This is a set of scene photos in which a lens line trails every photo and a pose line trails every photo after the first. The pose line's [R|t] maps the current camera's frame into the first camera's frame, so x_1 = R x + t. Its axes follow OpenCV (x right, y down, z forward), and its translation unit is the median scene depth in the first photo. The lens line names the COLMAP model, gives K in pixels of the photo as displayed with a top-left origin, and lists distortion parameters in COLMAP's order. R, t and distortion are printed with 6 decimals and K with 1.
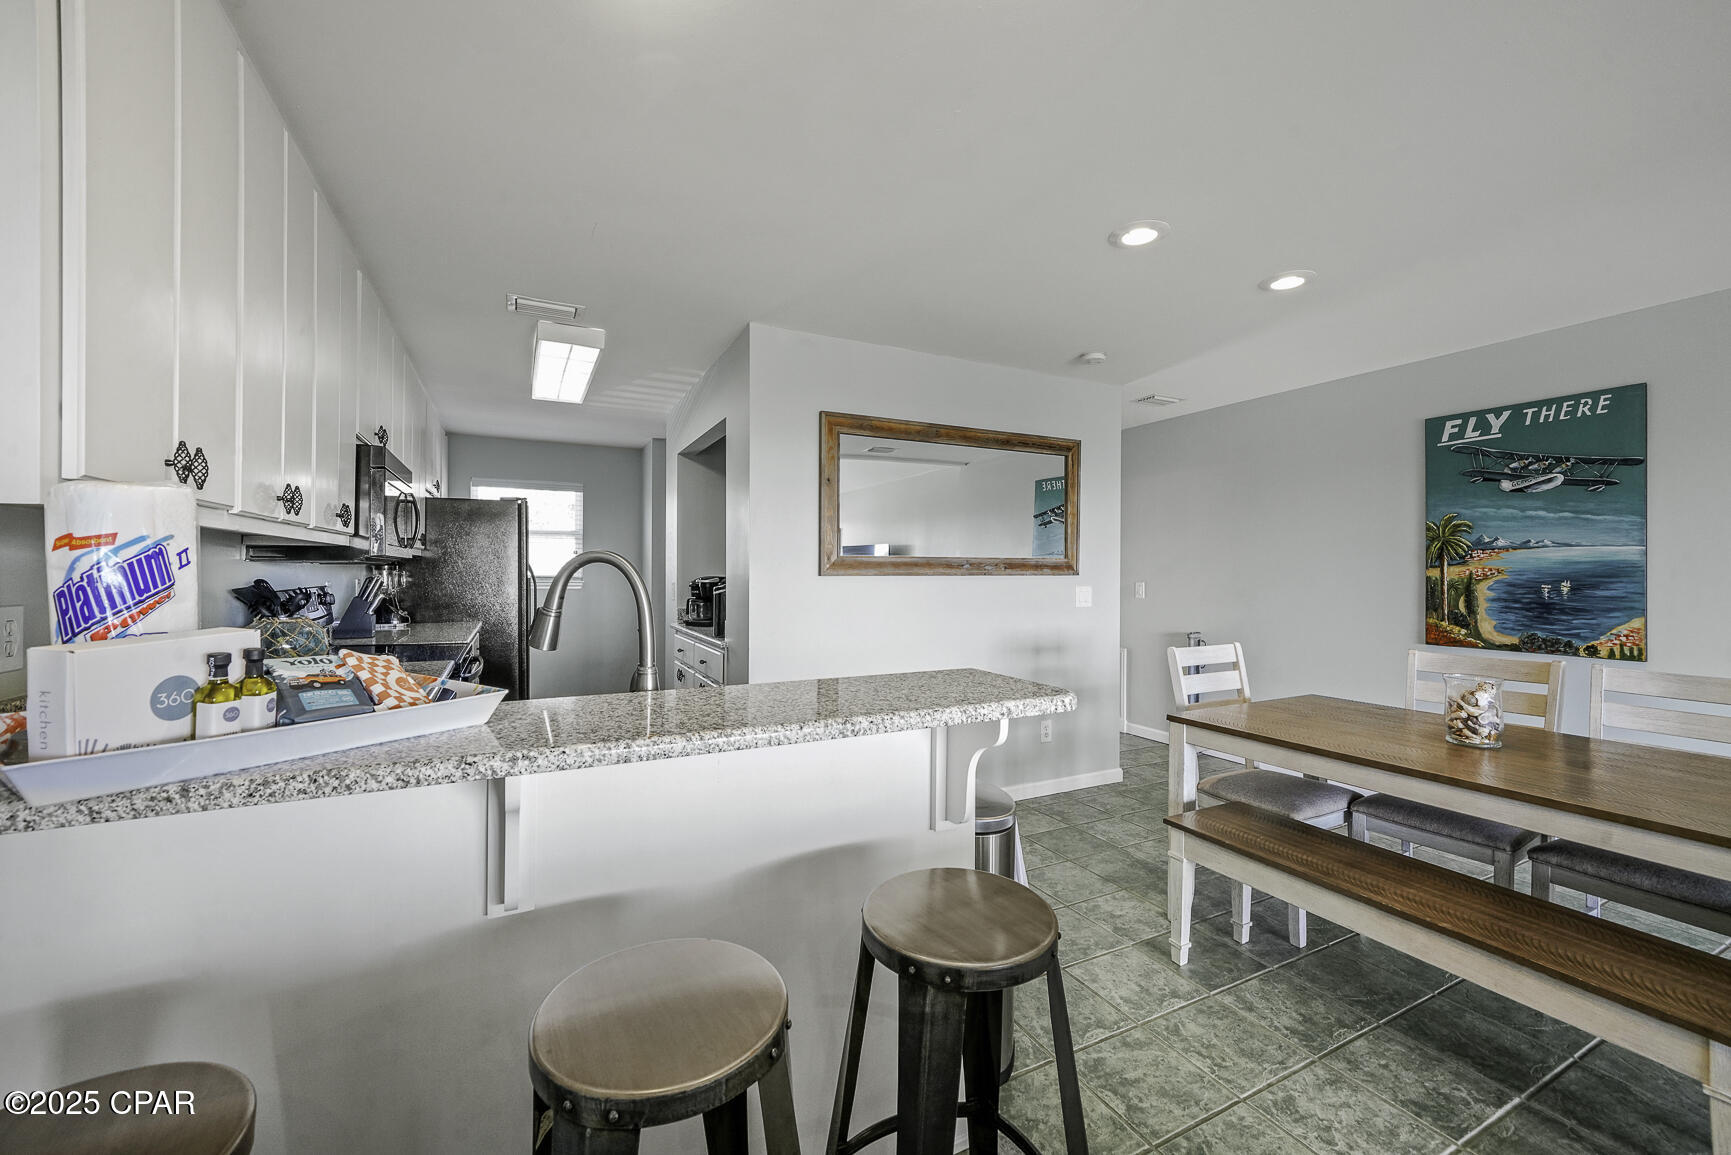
lens RADIAL K [[691.6, 0, 860.1], [0, 691.6, 572.9], [0, 0, 1]] dist [0.000847, 0.000000]
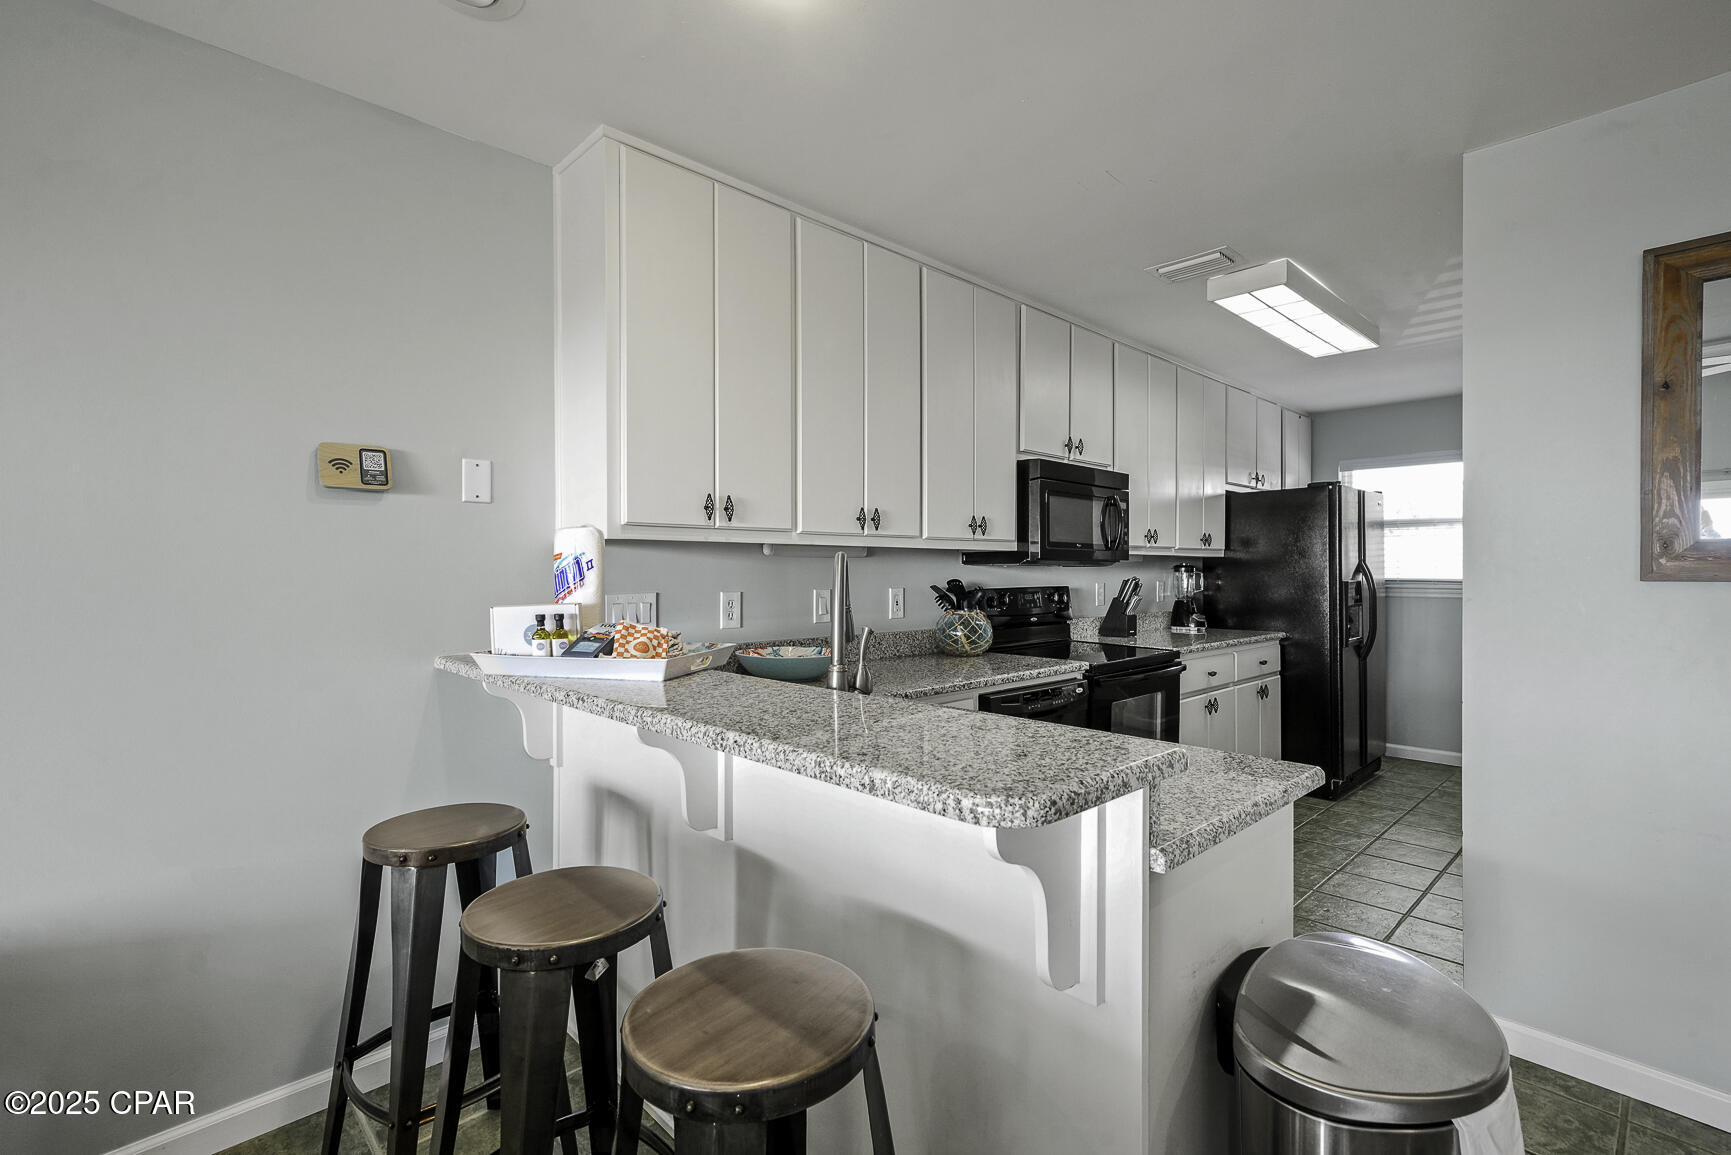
lens RADIAL K [[803.3, 0, 856.6], [0, 803.3, 575.9], [0, 0, 1]] dist [0.003023, 0.000166]
pose [[0.281362, 0.000830, -0.959601, 0.342081], [-0.001561, 0.999999, 0.000407, 0.001742], [0.959600, 0.001384, 0.281363, 0.284111]]
